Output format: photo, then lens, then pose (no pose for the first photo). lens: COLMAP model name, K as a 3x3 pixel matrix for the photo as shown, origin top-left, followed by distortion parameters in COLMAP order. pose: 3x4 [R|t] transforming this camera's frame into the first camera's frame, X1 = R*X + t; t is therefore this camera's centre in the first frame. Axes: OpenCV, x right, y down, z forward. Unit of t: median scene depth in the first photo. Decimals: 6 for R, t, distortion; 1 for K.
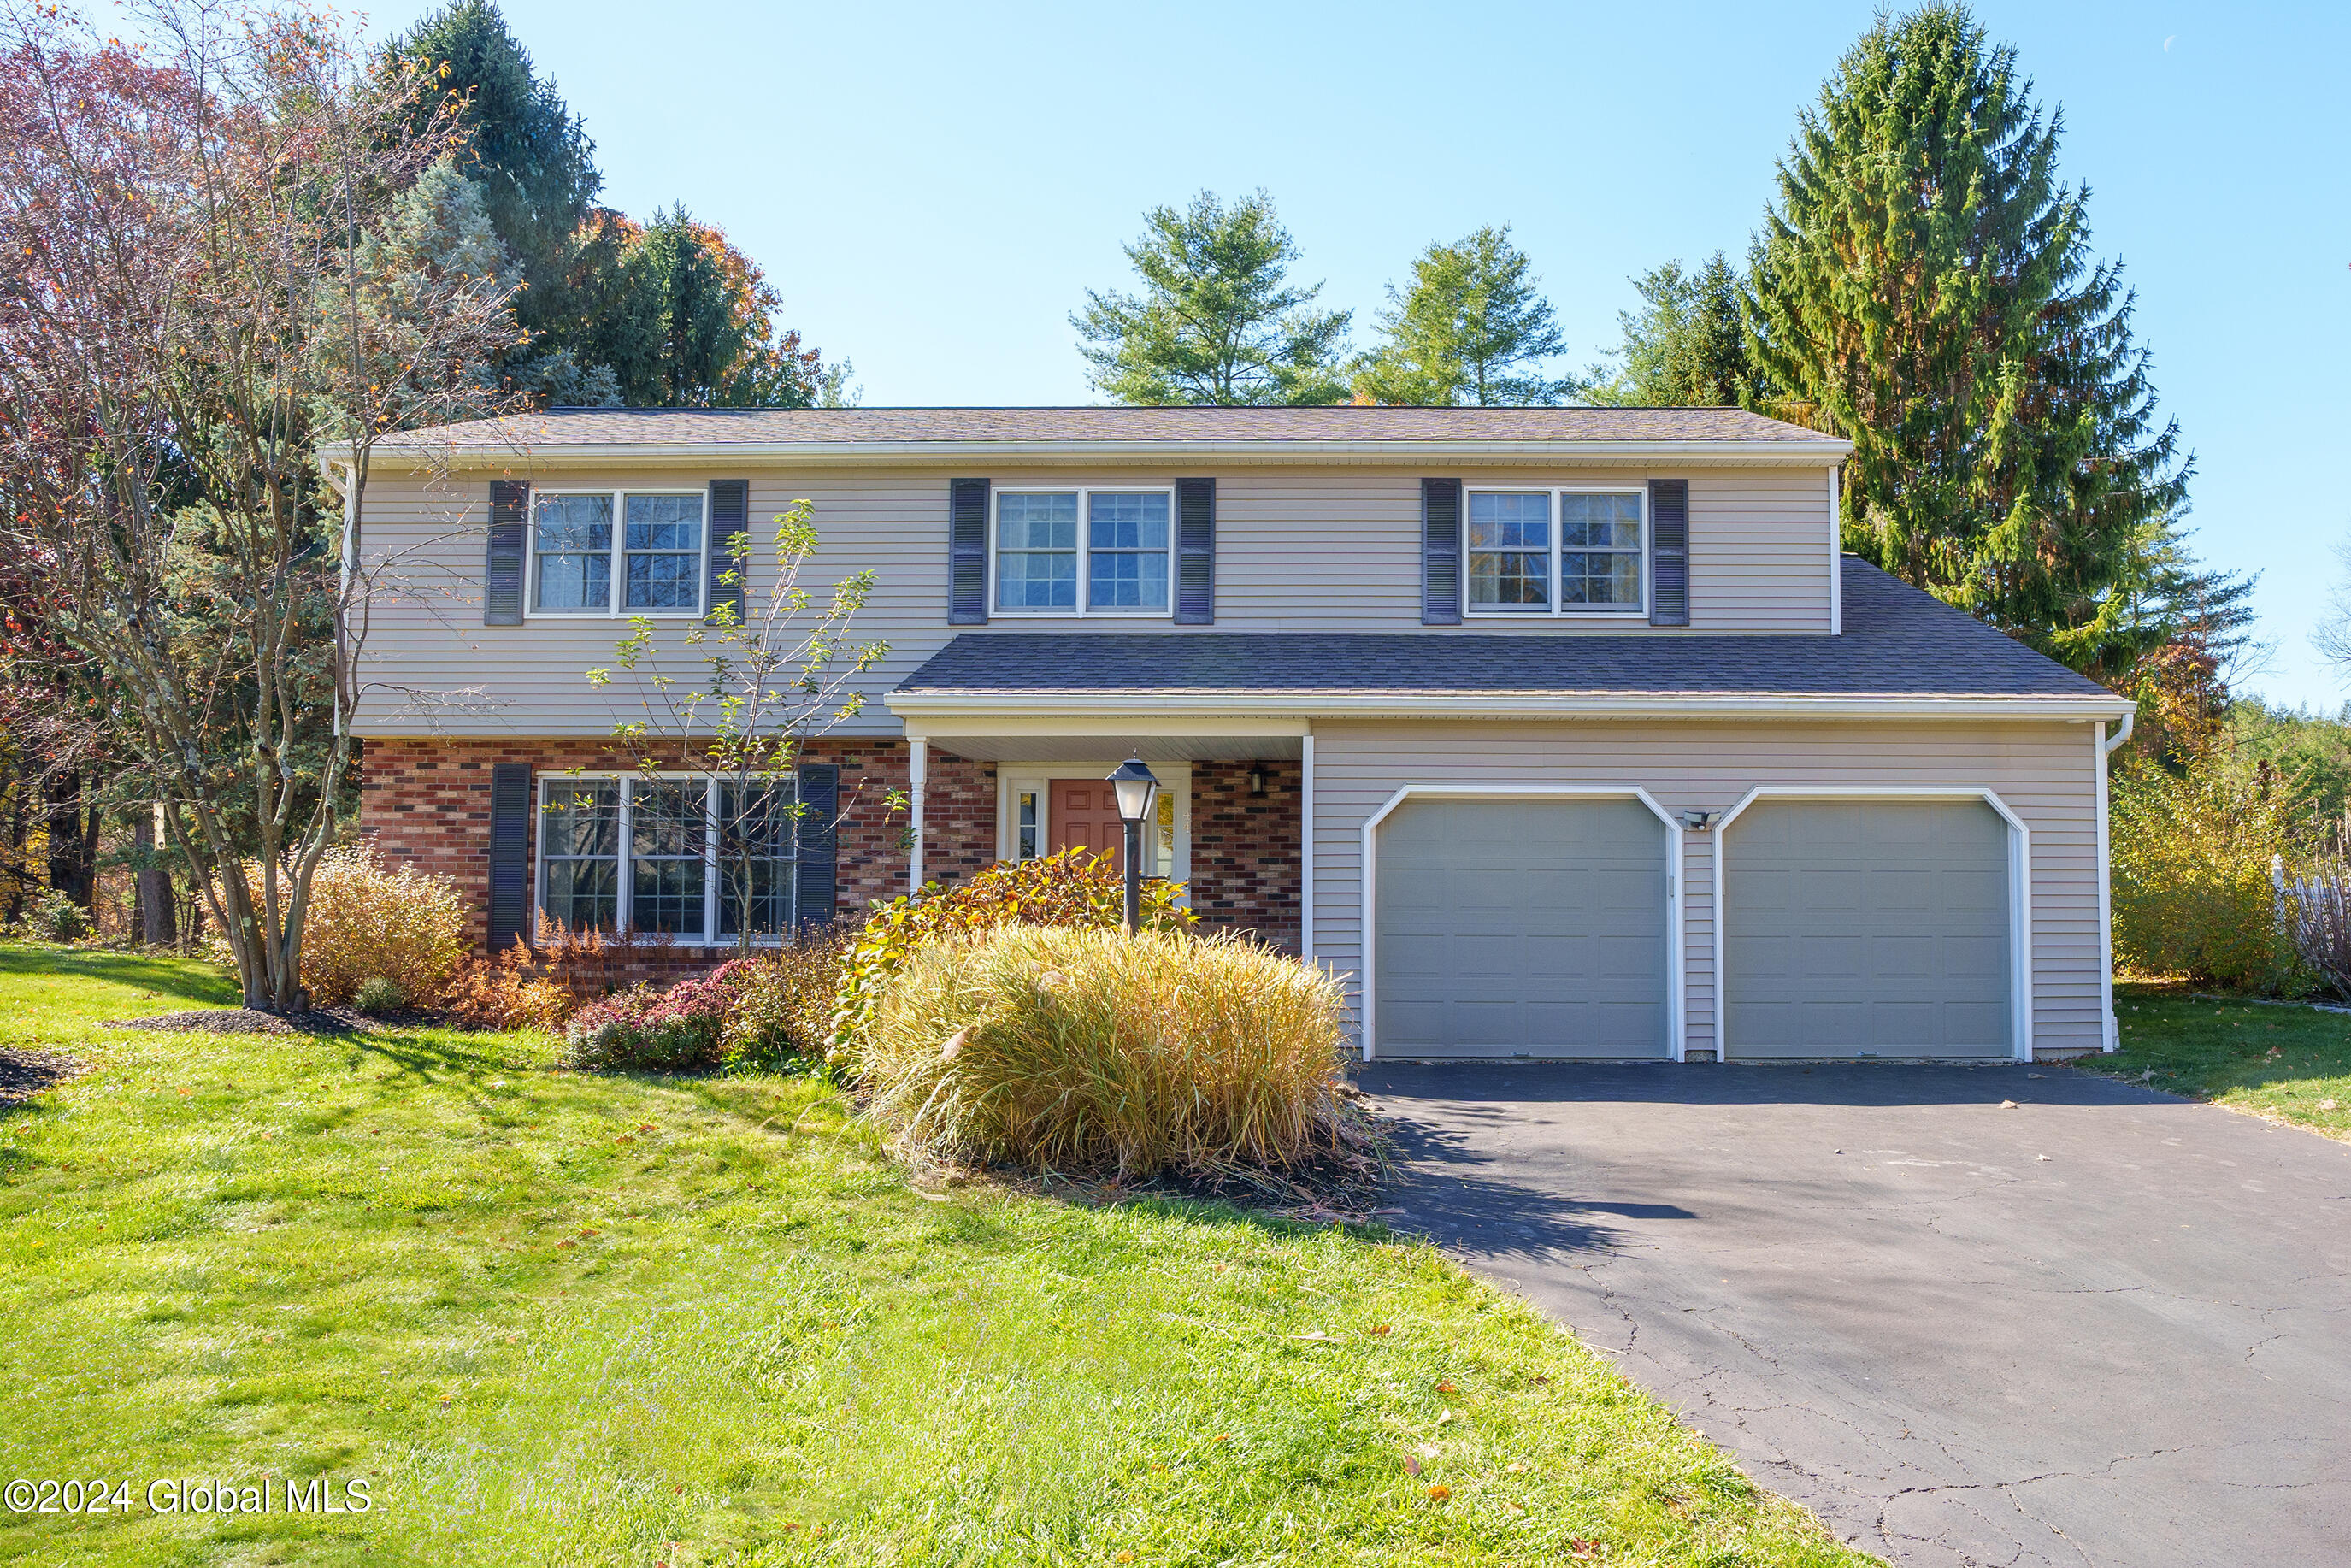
lens RADIAL K [[884.0, 0, 1175.5], [0, 884.0, 784.0], [0, 0, 1]] dist [-0.030040, 0.000011]
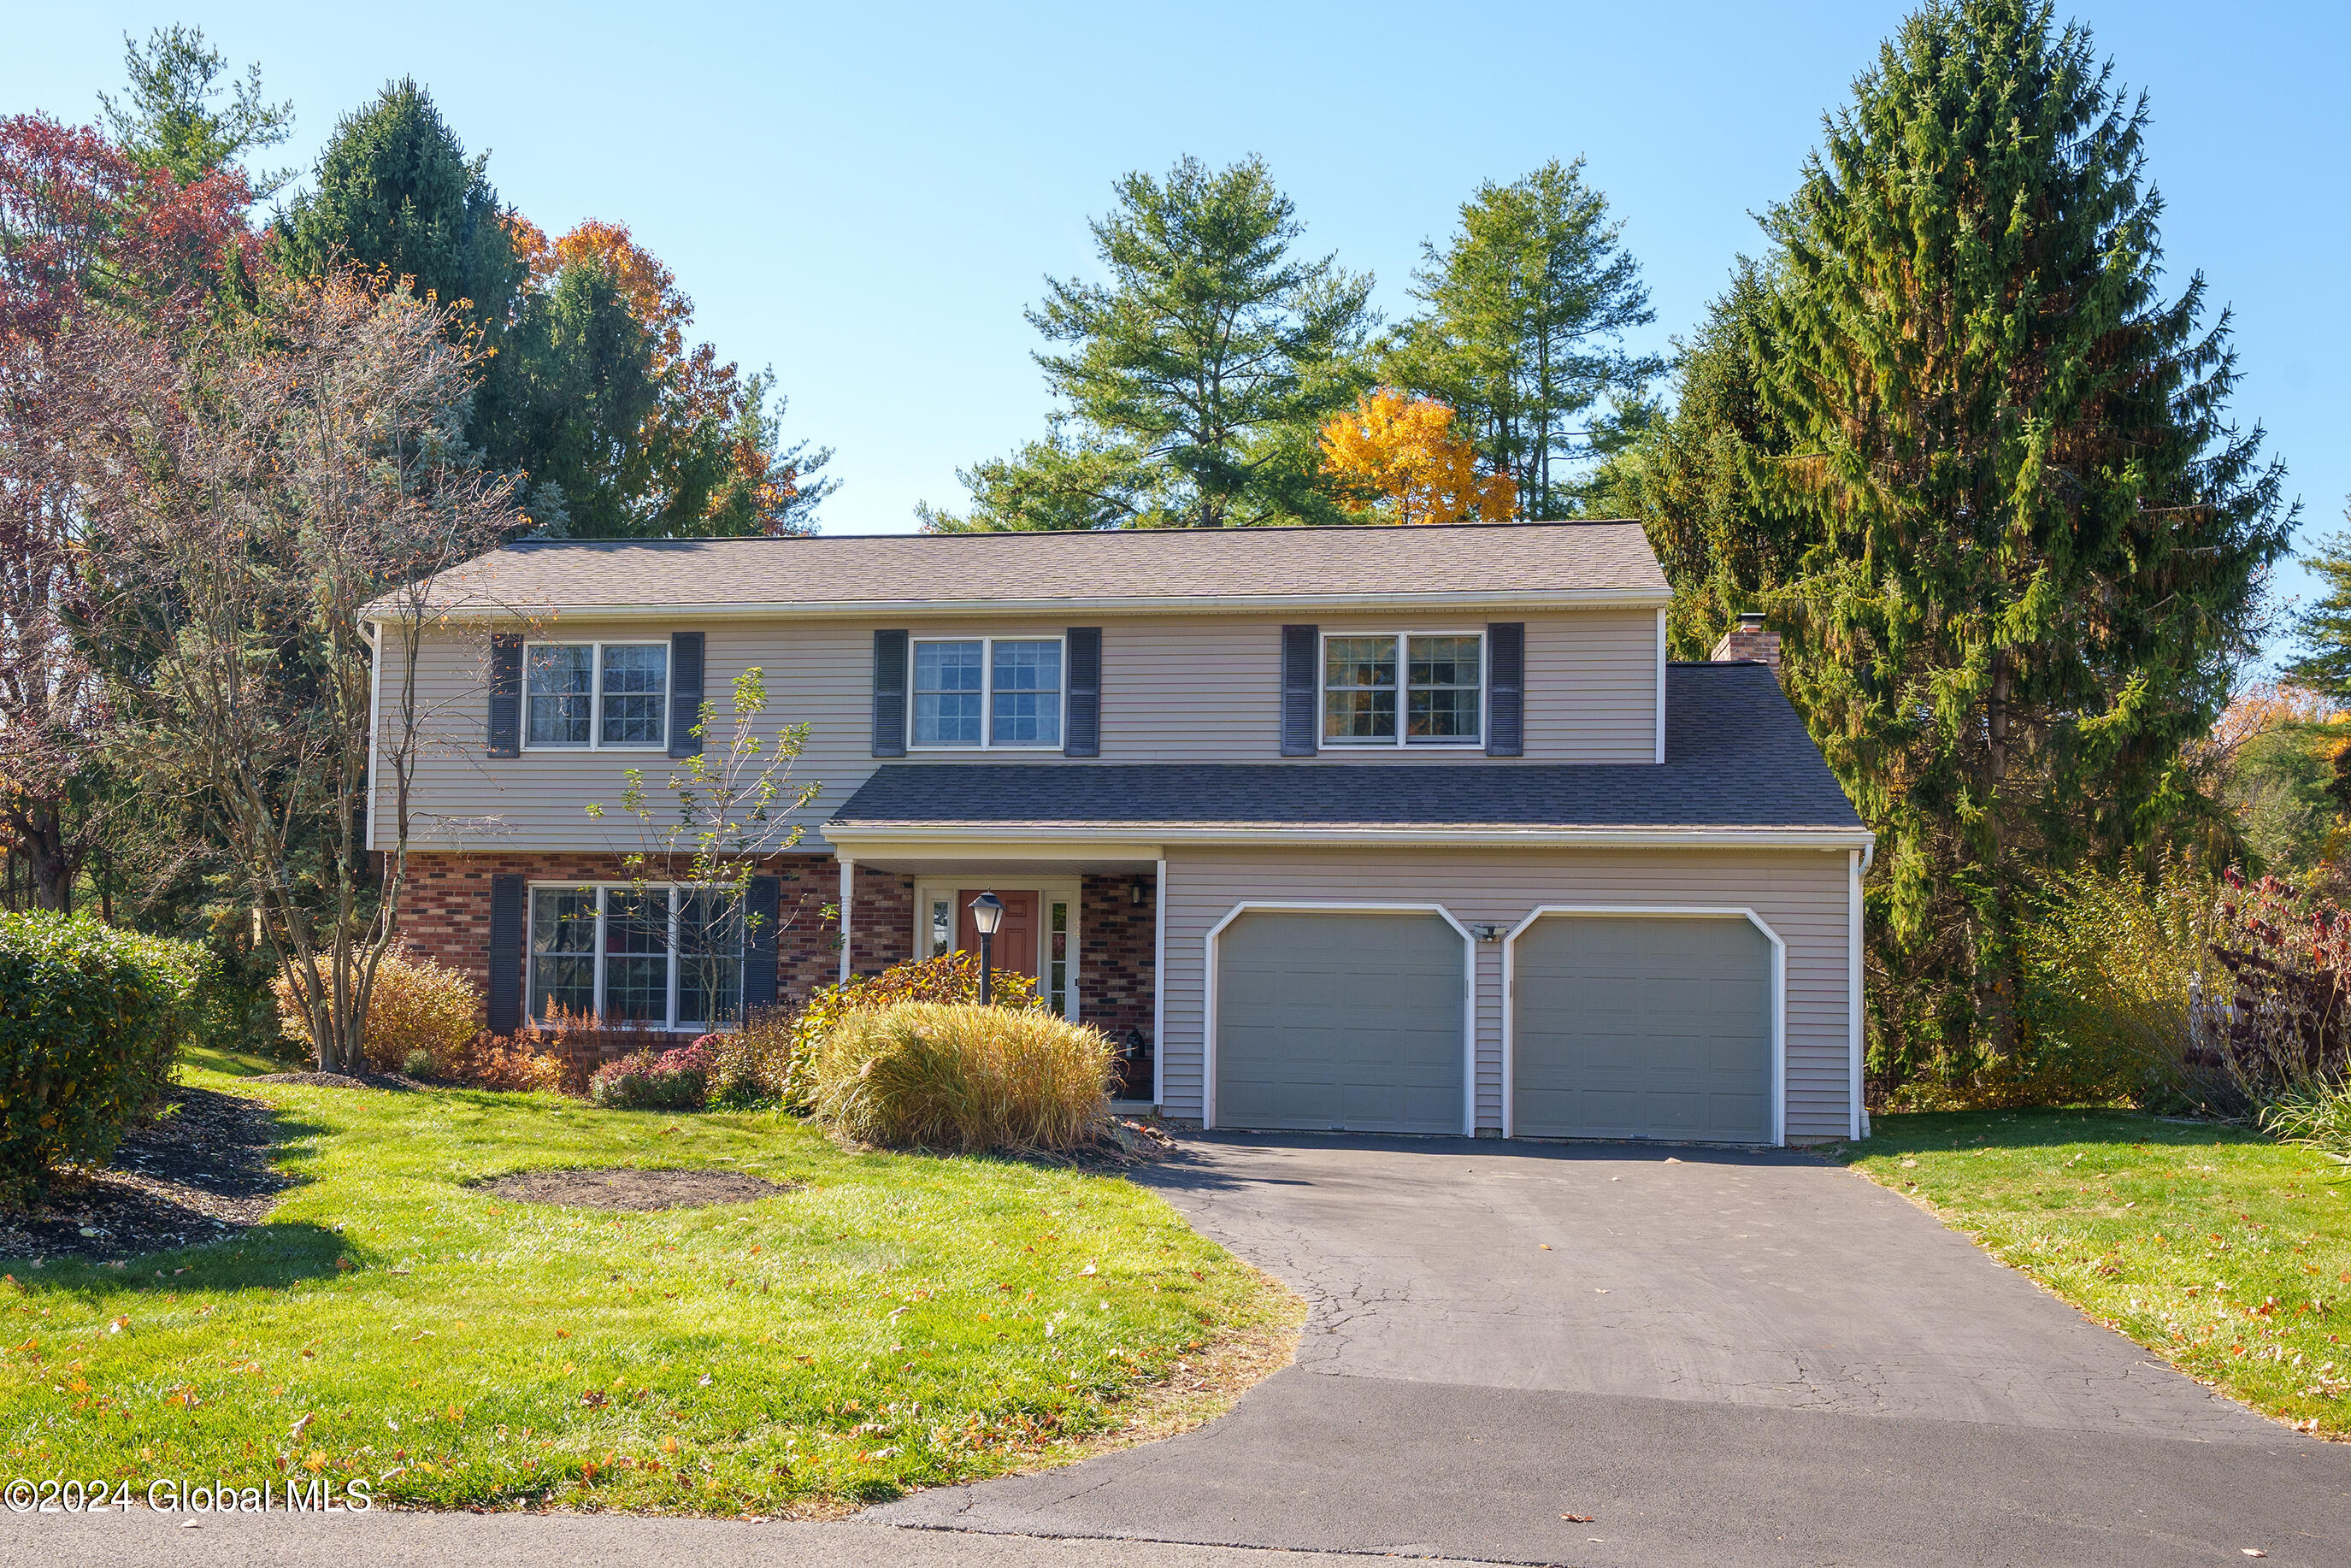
lens RADIAL K [[1812.4, 0, 1175.5], [0, 1812.4, 784.0], [0, 0, 1]] dist [-0.035549, 0.002621]
pose [[0.994462, 0.000591, -0.105094, 0.389029], [-0.002179, 0.999885, -0.014998, -0.109735], [0.105074, 0.015144, 0.994349, -1.326546]]
